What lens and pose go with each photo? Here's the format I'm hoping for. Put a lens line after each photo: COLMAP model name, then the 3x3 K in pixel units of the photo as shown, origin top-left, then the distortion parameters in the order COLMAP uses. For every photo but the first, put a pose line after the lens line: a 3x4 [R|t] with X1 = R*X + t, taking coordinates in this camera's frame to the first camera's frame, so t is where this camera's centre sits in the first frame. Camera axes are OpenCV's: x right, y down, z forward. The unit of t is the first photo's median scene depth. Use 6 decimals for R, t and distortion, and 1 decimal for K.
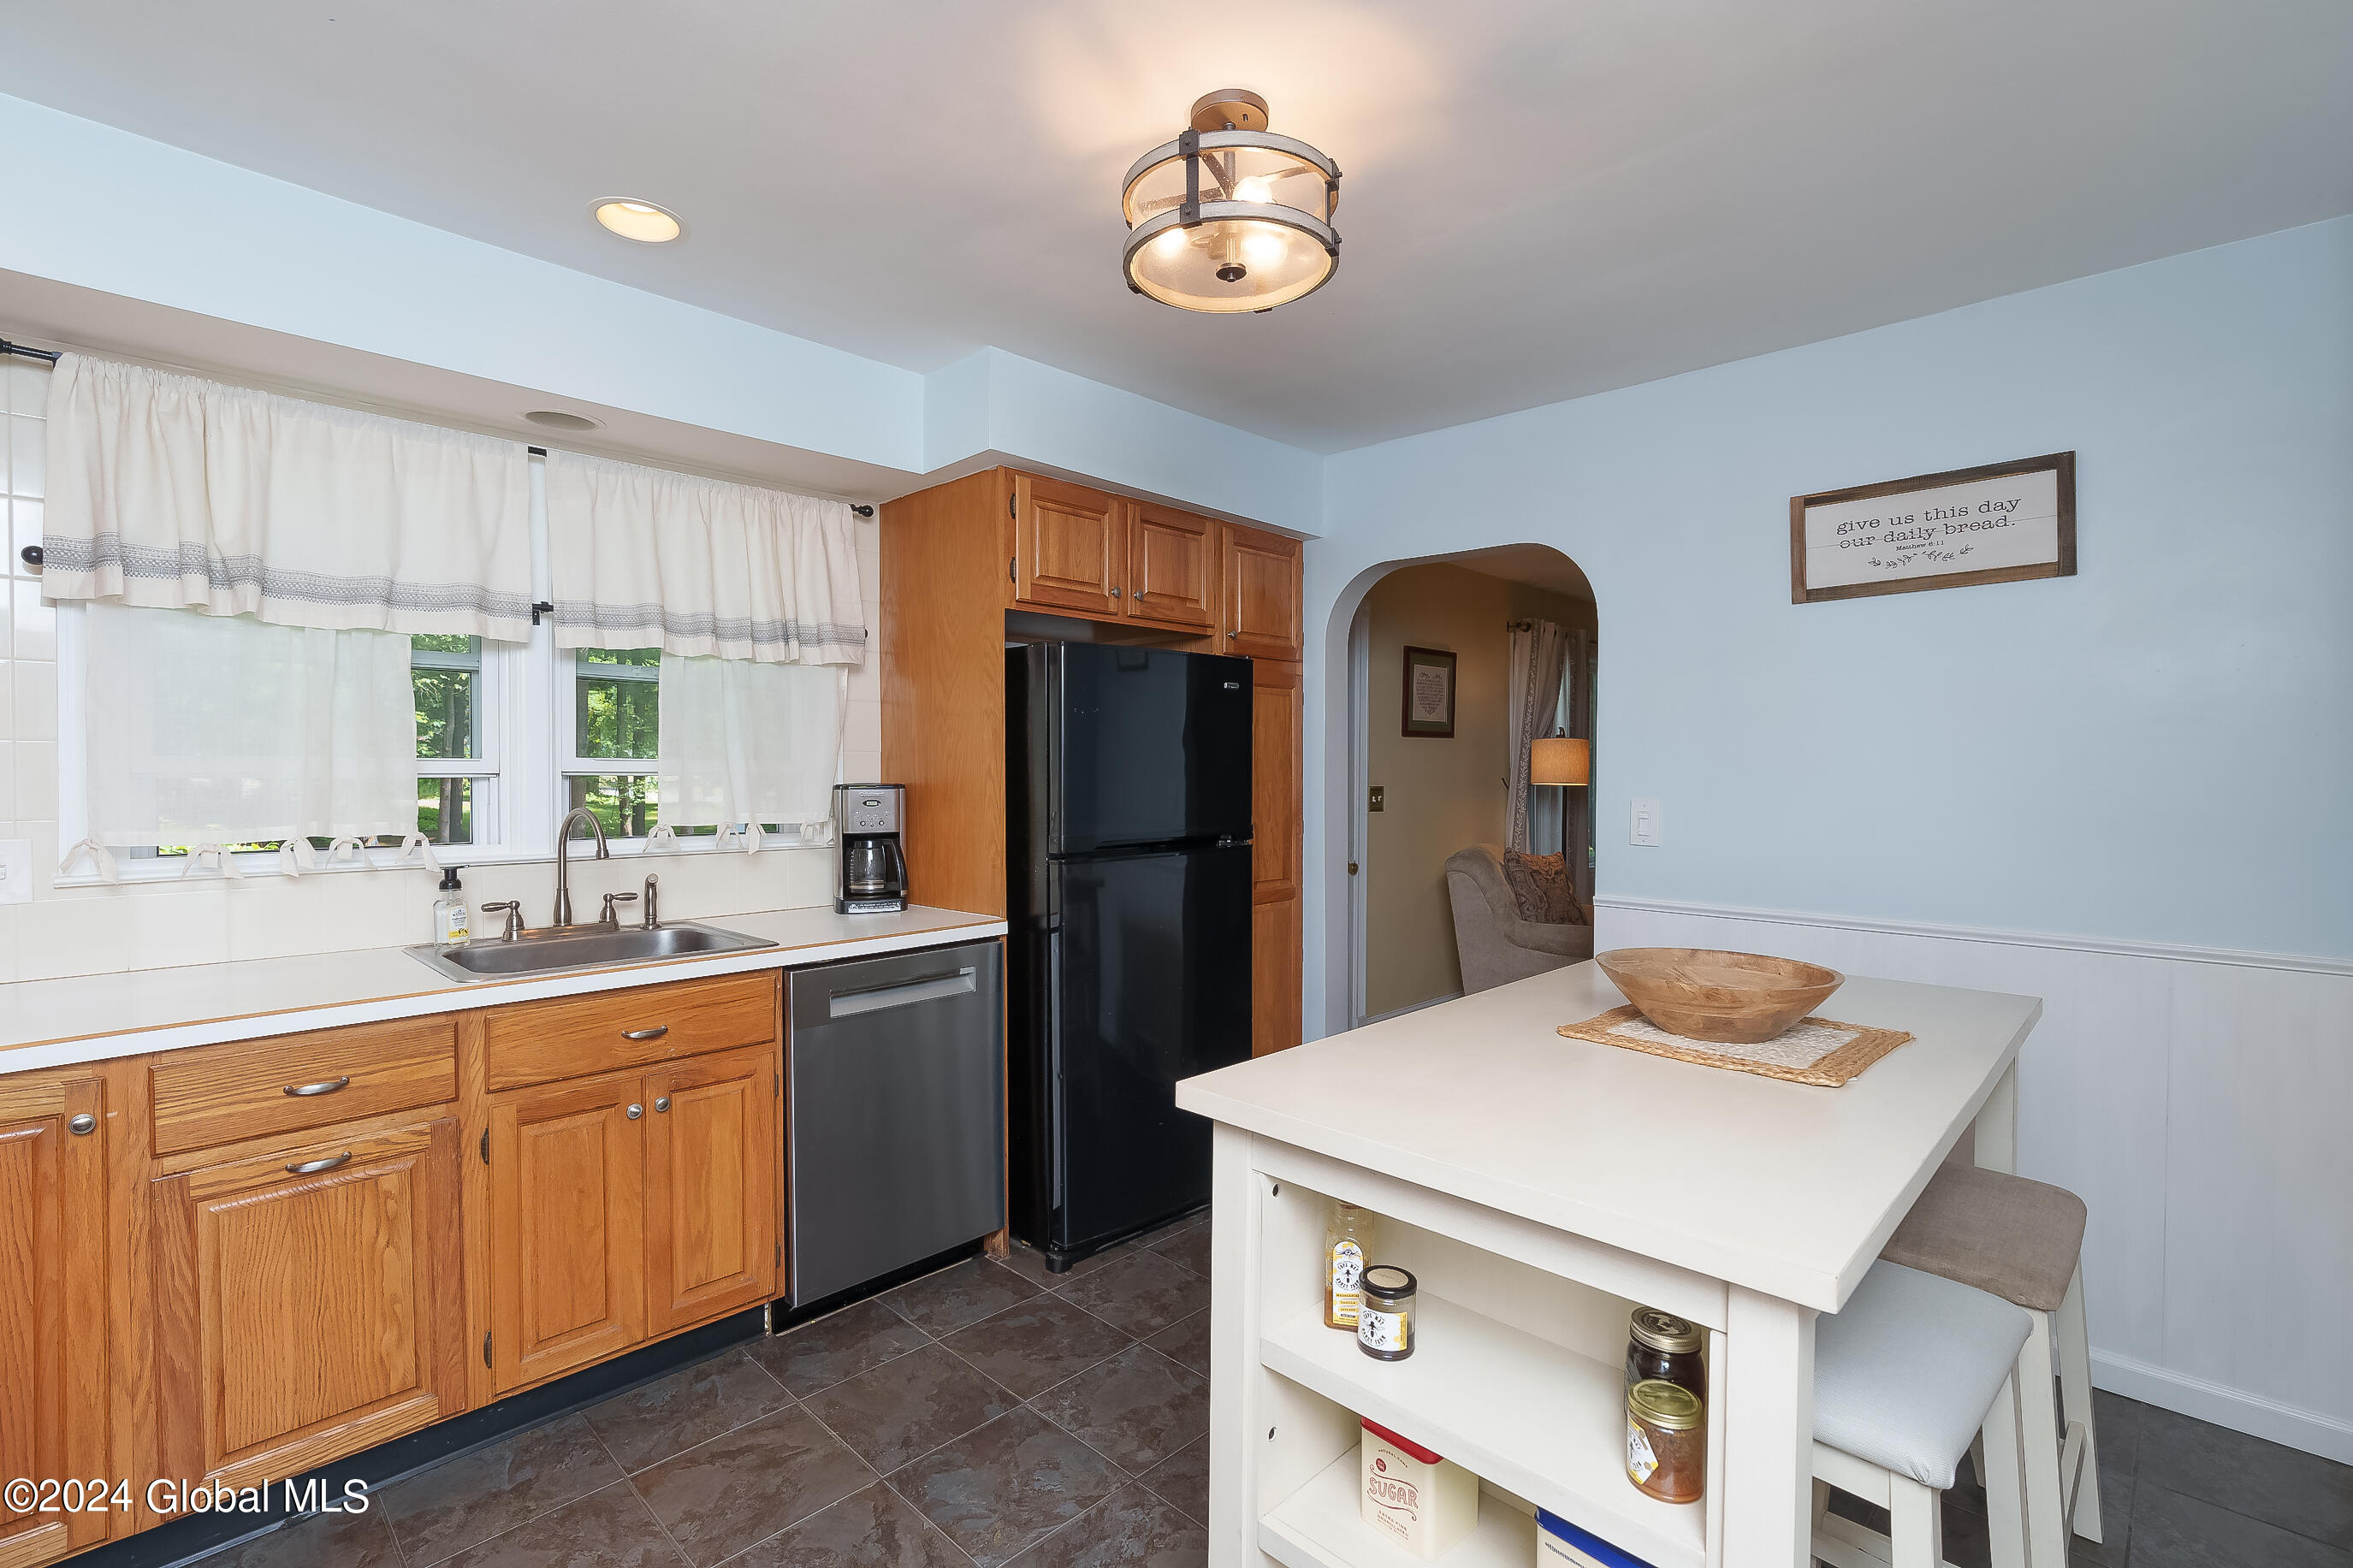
lens RADIAL K [[1073.4, 0, 1174.6], [0, 1073.4, 782.5], [0, 0, 1]] dist [-0.014852, 0.005278]
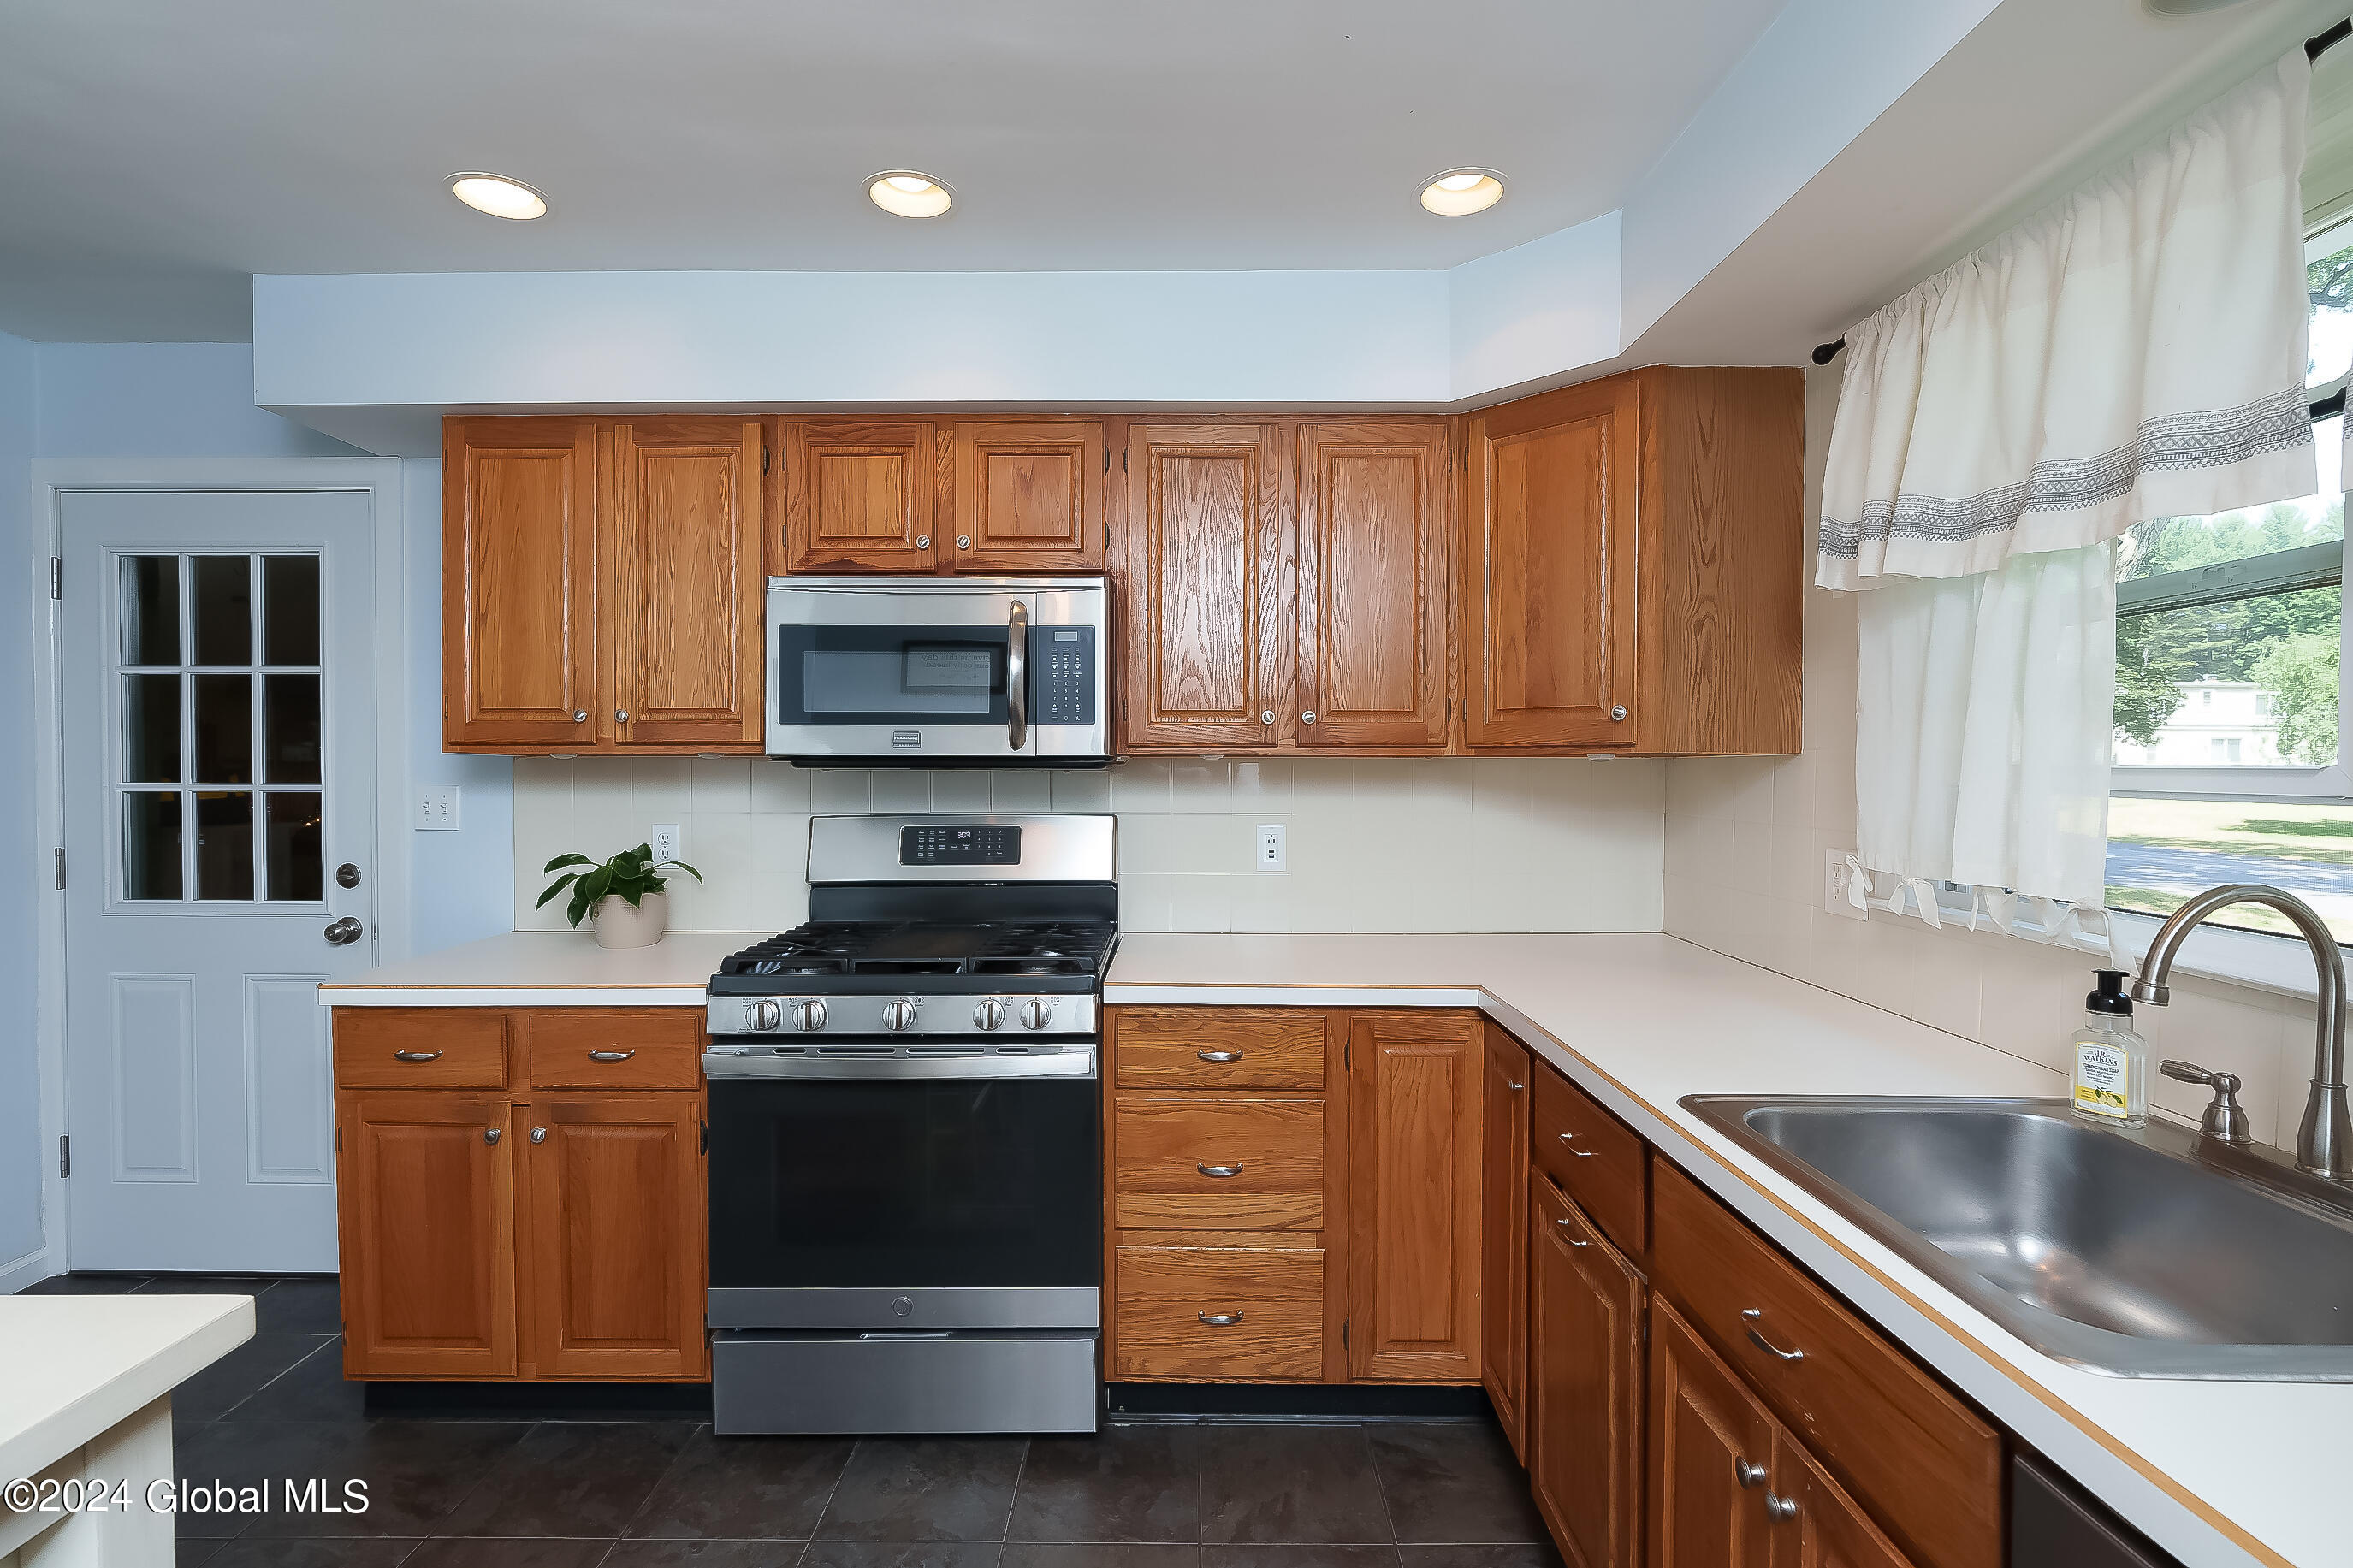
lens RADIAL K [[1098.6, 0, 1172.1], [0, 1098.6, 784.4], [0, 0, 1]] dist [-0.004119, -0.000468]
pose [[-0.721436, 0.007441, -0.692441, 0.036879], [-0.015434, 0.999521, 0.026821, -0.020511], [0.692309, 0.030036, -0.720975, 1.080079]]
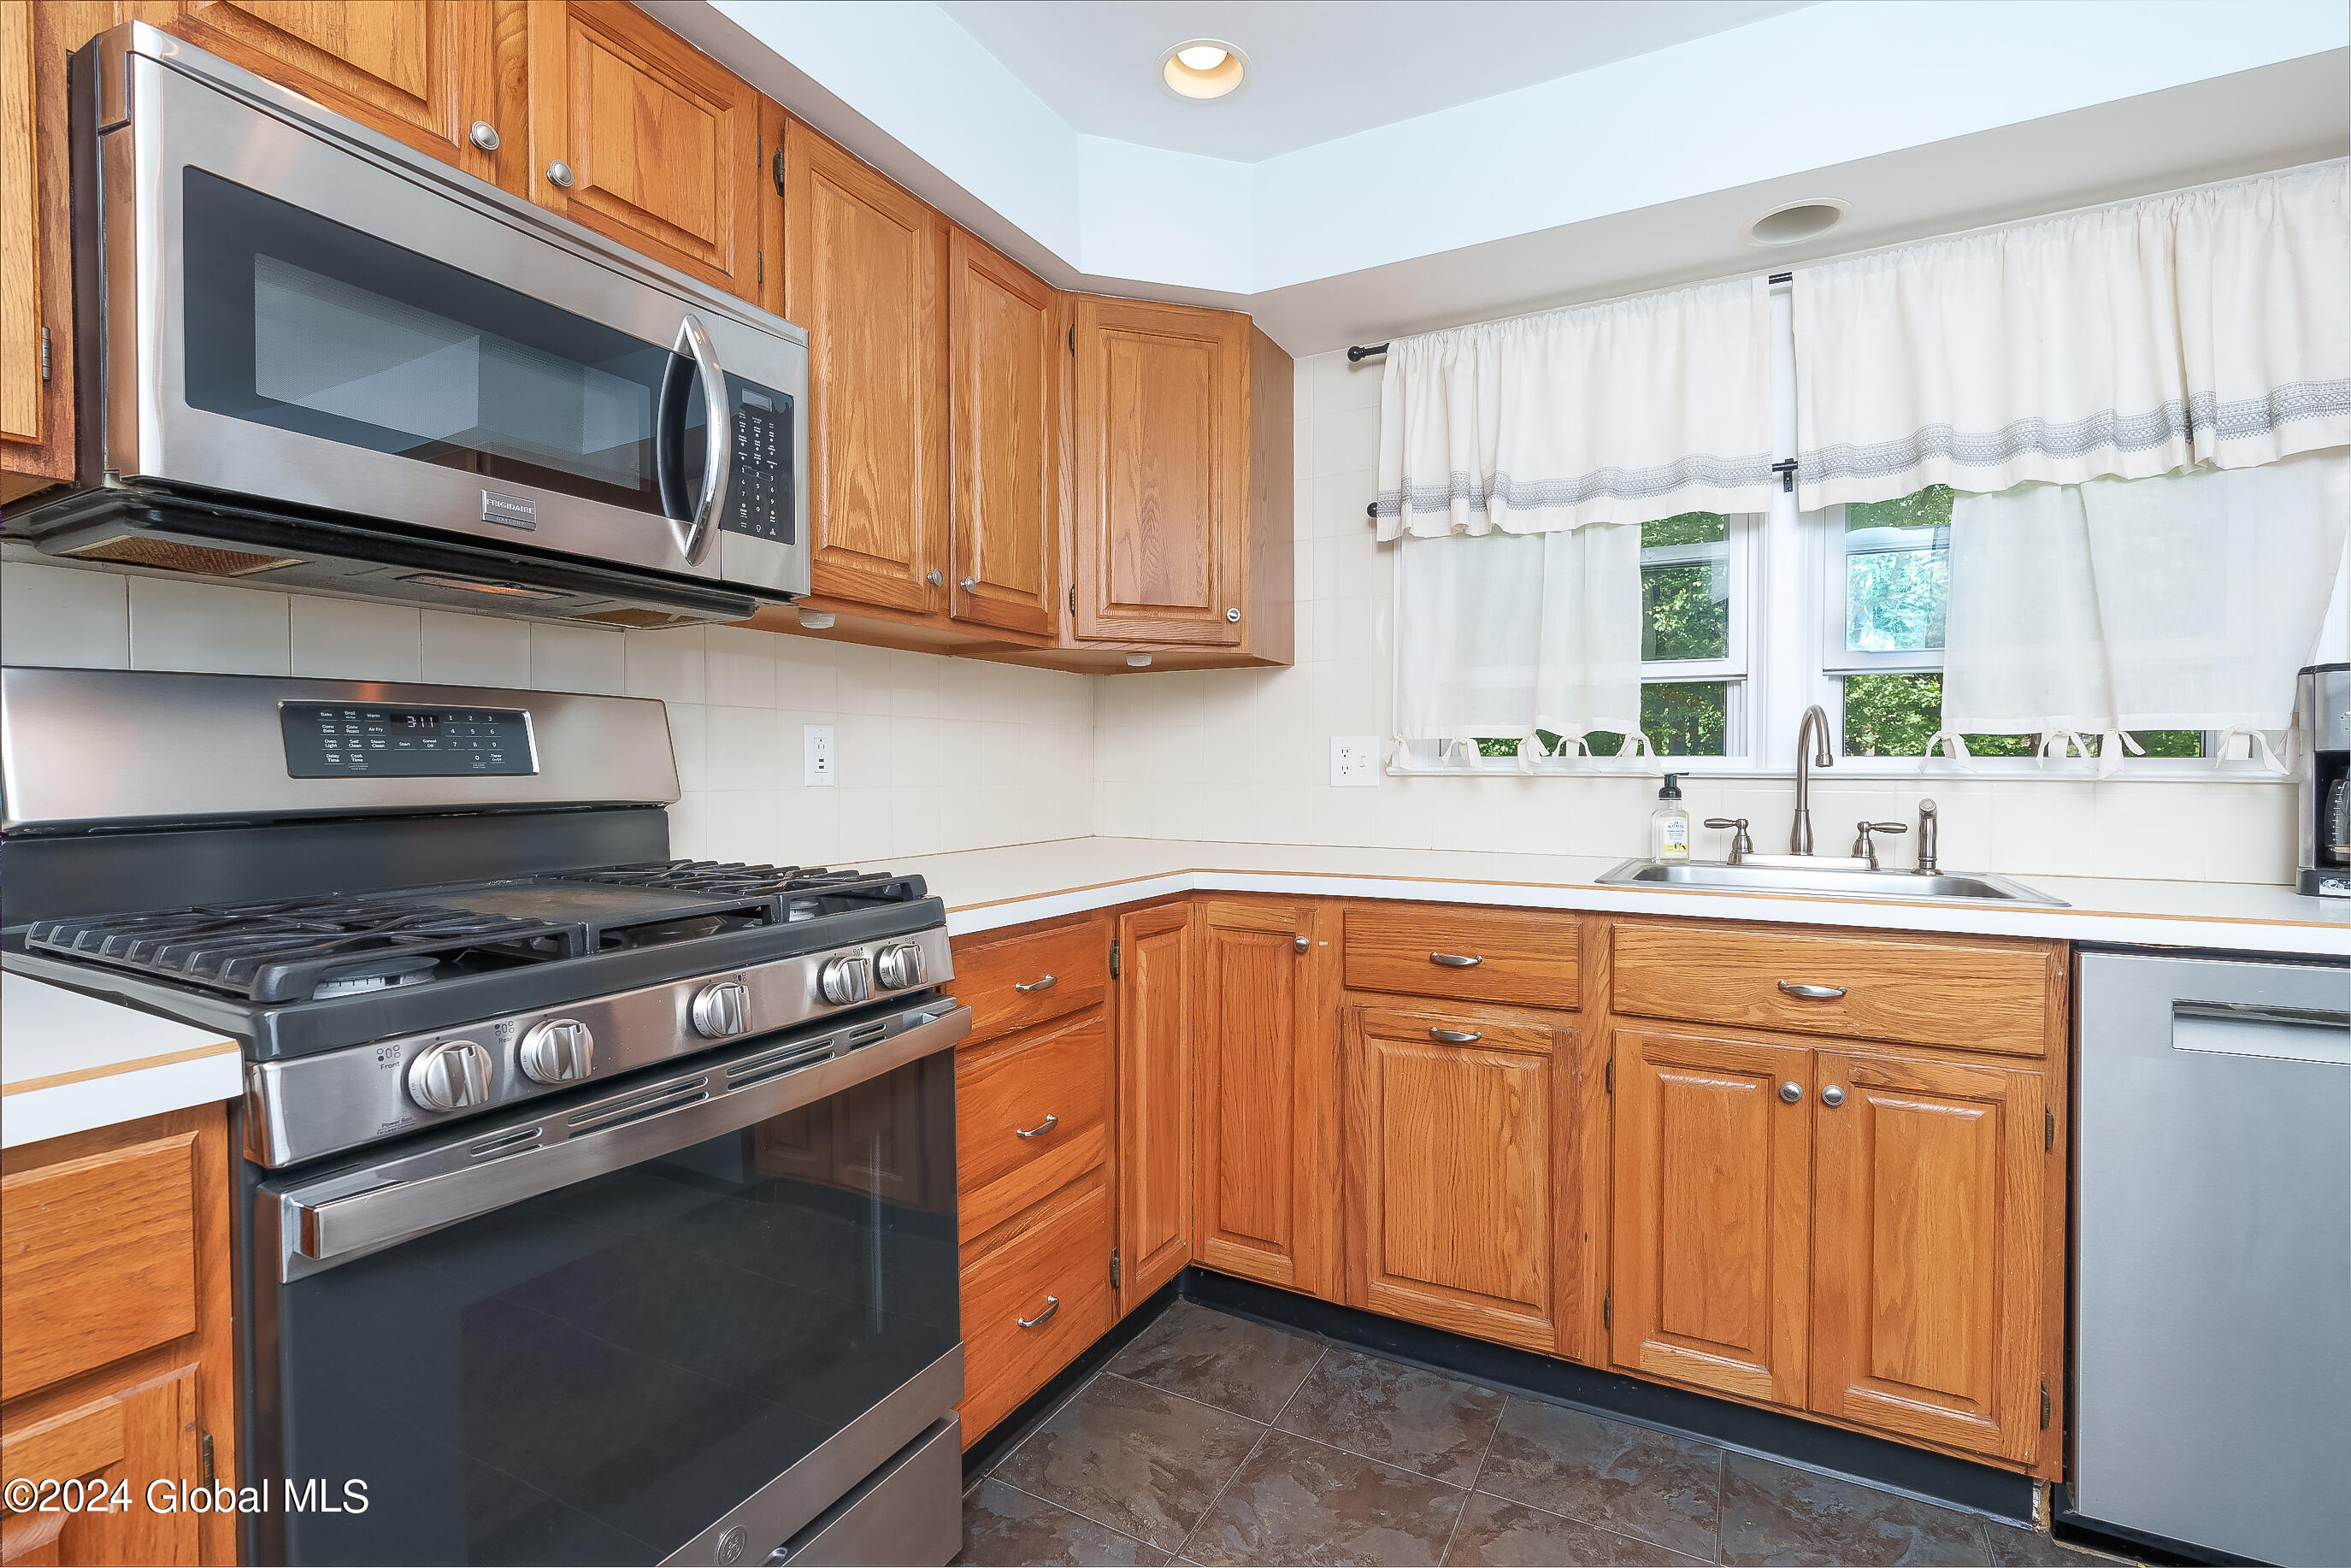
lens RADIAL K [[1072.6, 0, 1173.6], [0, 1072.6, 782.5], [0, 0, 1]] dist [-0.014852, 0.005278]
pose [[0.270097, 0.011263, -0.962767, 0.080124], [-0.015415, 0.999854, 0.007373, 0.087561], [0.962710, 0.012850, 0.270231, 0.356021]]
